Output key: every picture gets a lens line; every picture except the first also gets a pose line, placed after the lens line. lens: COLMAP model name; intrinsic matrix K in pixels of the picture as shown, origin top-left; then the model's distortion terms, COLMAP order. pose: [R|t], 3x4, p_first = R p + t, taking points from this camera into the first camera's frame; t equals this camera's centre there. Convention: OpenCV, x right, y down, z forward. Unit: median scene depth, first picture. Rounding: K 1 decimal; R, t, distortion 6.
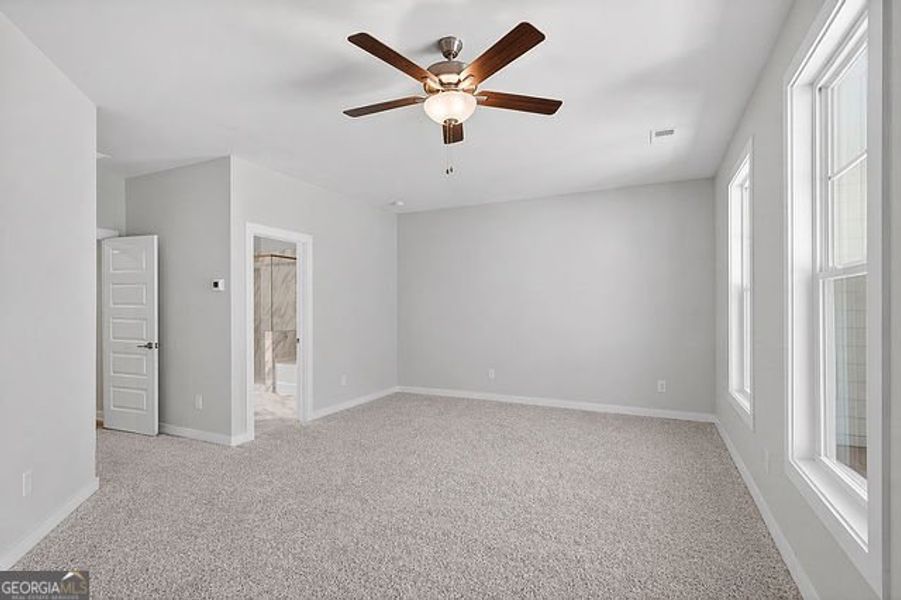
lens RADIAL K [[435.5, 0, 448.3], [0, 435.5, 305.1], [0, 0, 1]] dist [0.000002, -0.000157]
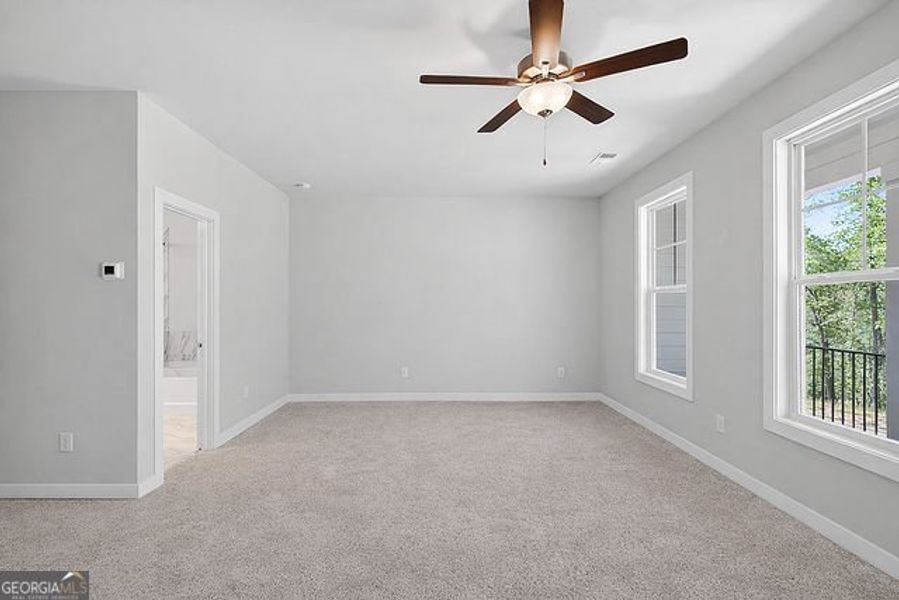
lens RADIAL K [[432.3, 0, 445.6], [0, 432.3, 300.6], [0, 0, 1]] dist [0.000074, -0.000069]
pose [[0.892513, 0.006392, 0.450977, -0.364942], [-0.004011, 0.999973, -0.006236, 0.004552], [-0.451004, 0.003757, 0.892514, 0.136639]]
